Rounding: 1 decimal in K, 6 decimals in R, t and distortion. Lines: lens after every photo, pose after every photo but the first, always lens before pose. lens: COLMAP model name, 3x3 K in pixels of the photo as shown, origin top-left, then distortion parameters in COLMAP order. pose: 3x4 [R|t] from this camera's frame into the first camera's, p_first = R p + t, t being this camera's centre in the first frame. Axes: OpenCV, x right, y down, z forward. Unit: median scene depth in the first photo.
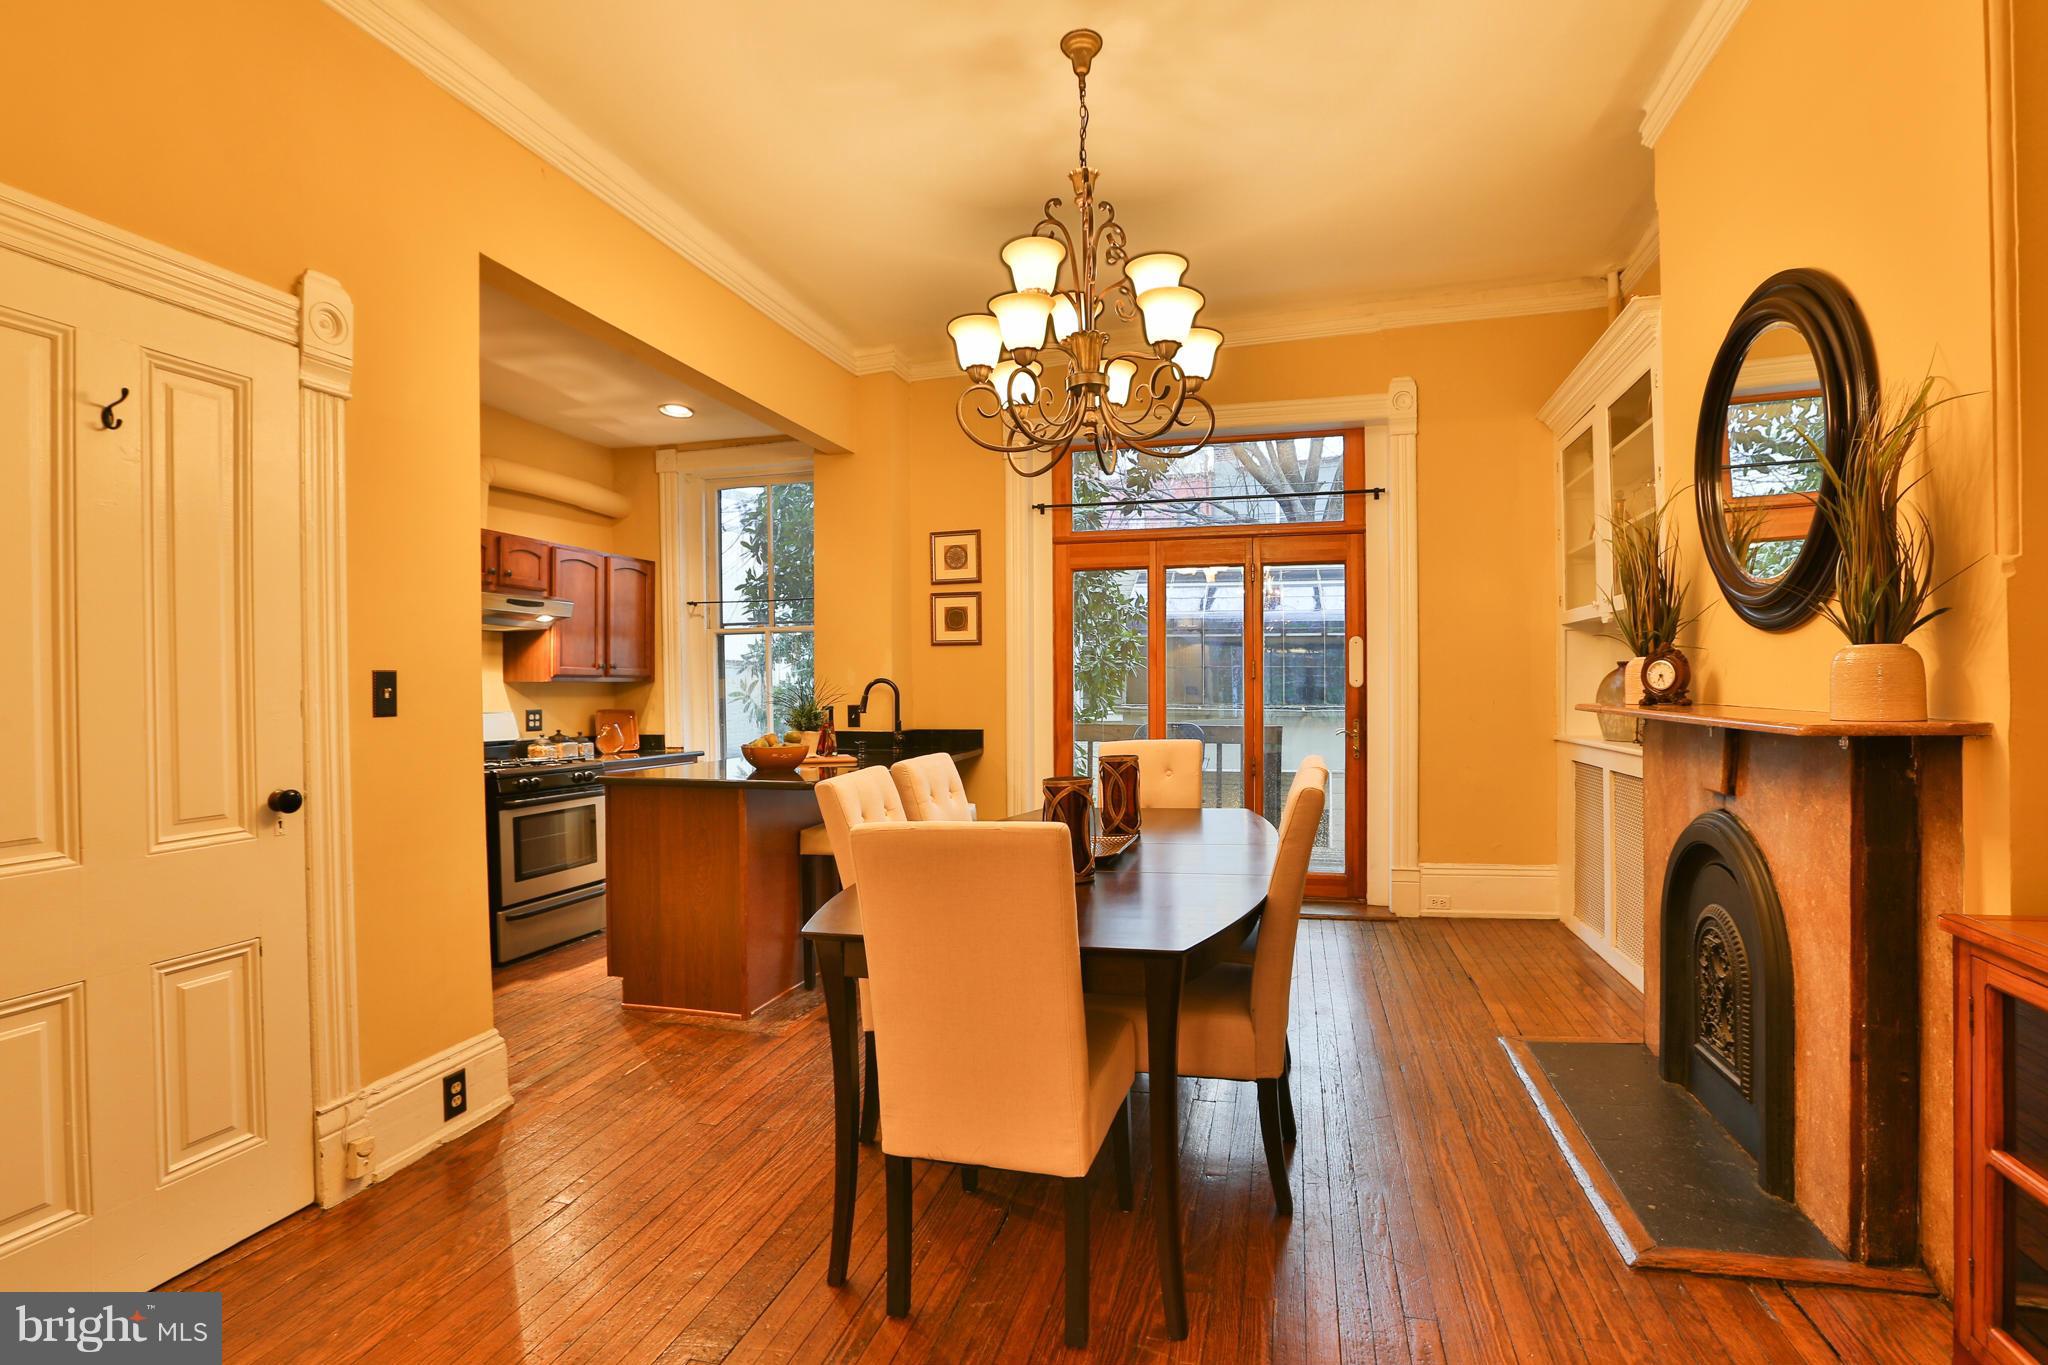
lens RADIAL K [[987.4, 0, 1019.3], [0, 987.4, 683.8], [0, 0, 1]] dist [-0.071292, 0.026974]
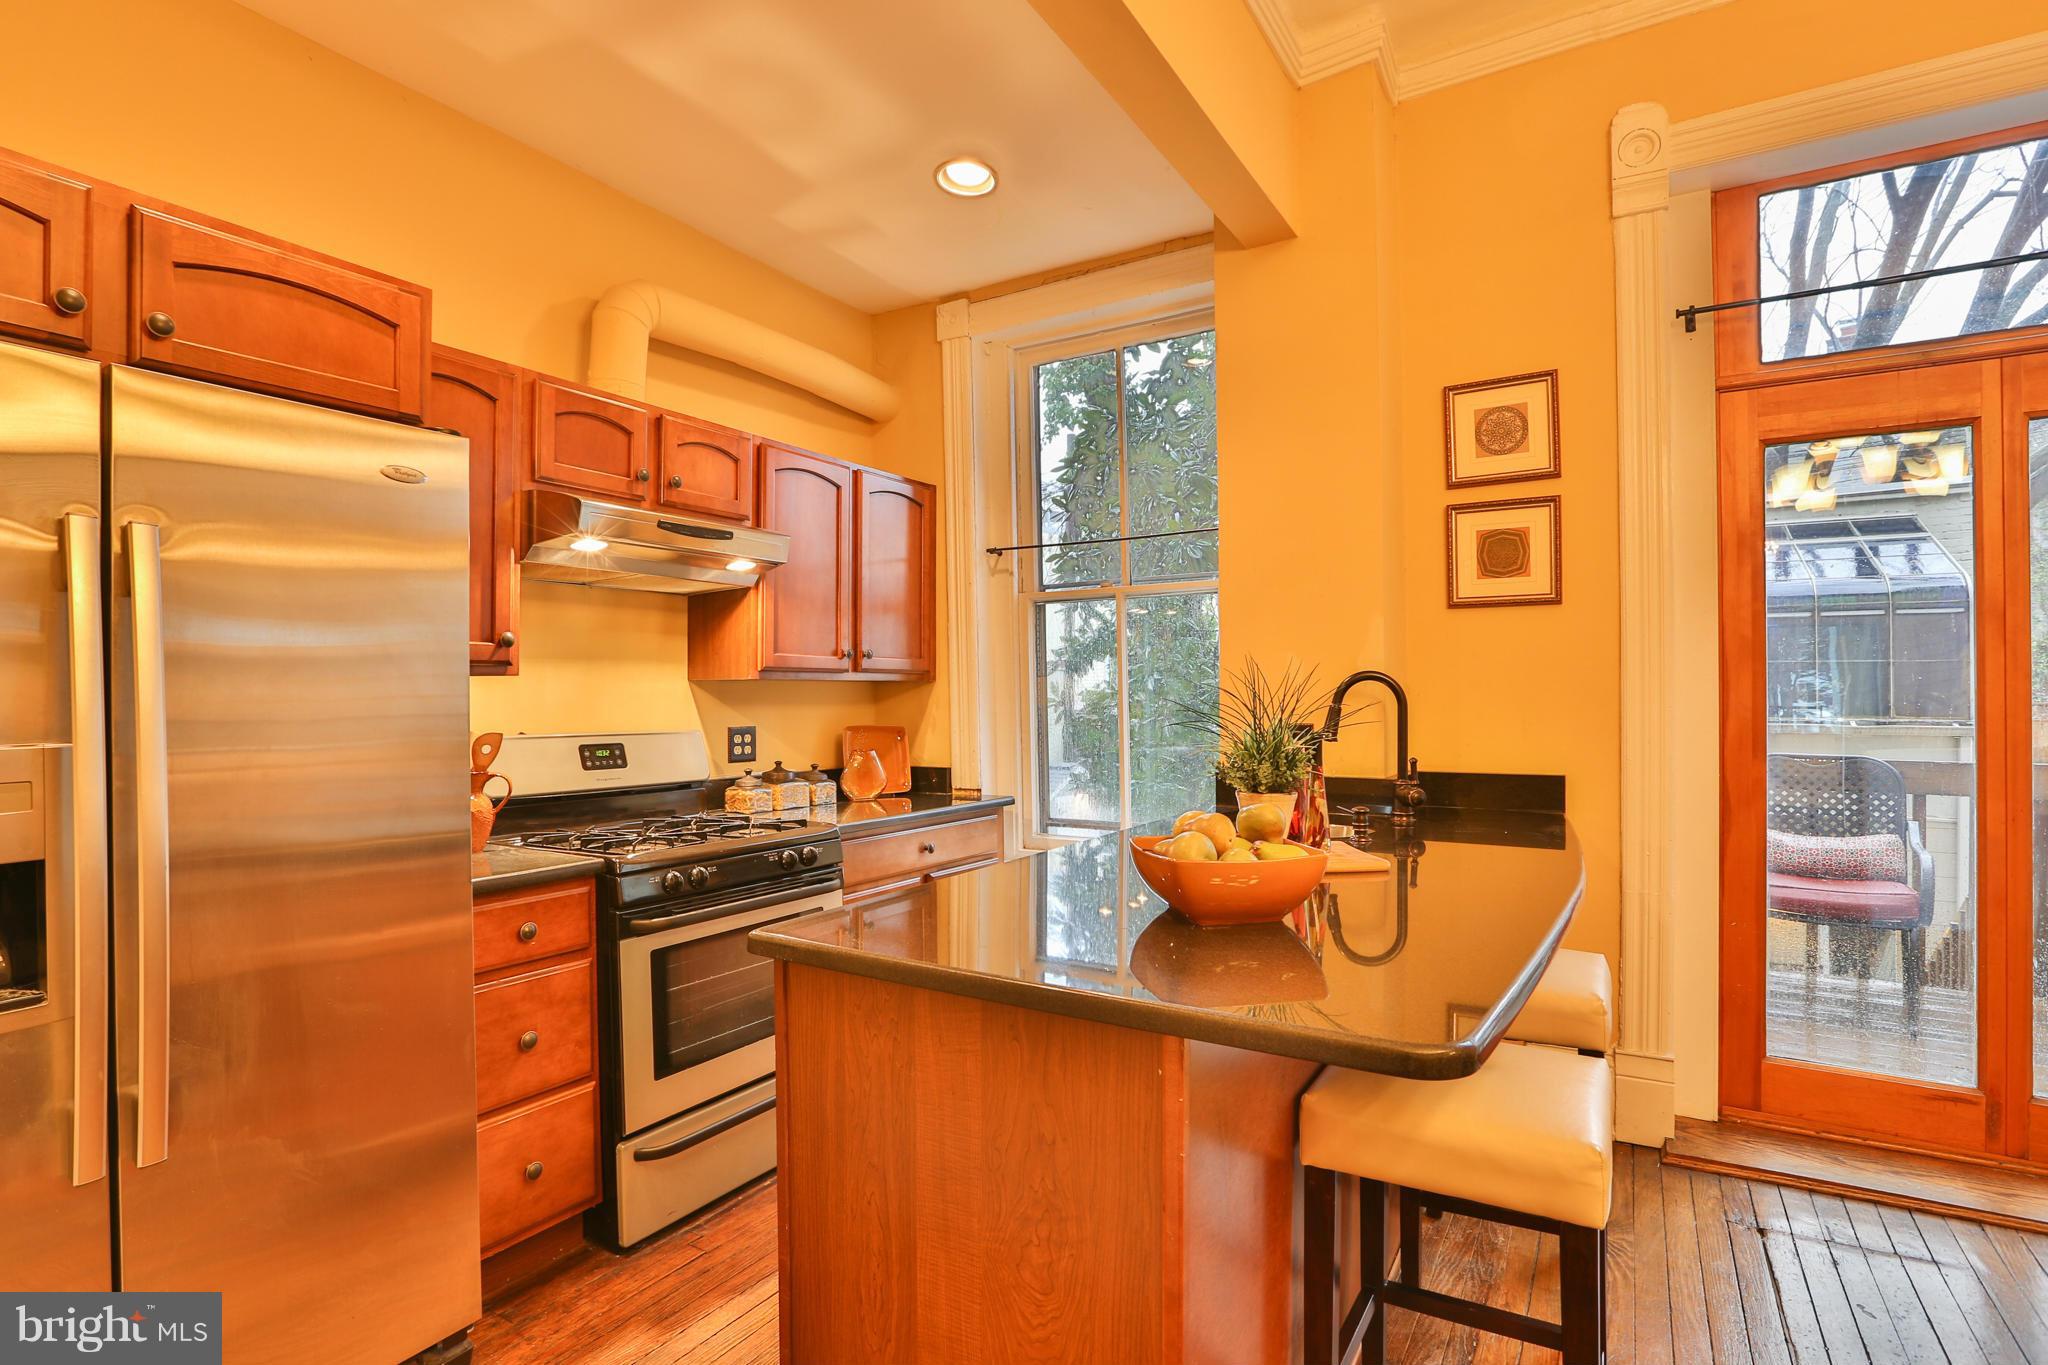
lens RADIAL K [[987.4, 0, 1019.3], [0, 987.4, 683.8], [0, 0, 1]] dist [-0.071292, 0.026974]
pose [[0.958288, -0.000726, -0.285805, -0.159163], [-0.000520, 0.999991, -0.004282, 0.002615], [0.285805, 0.004252, 0.958278, 0.460200]]
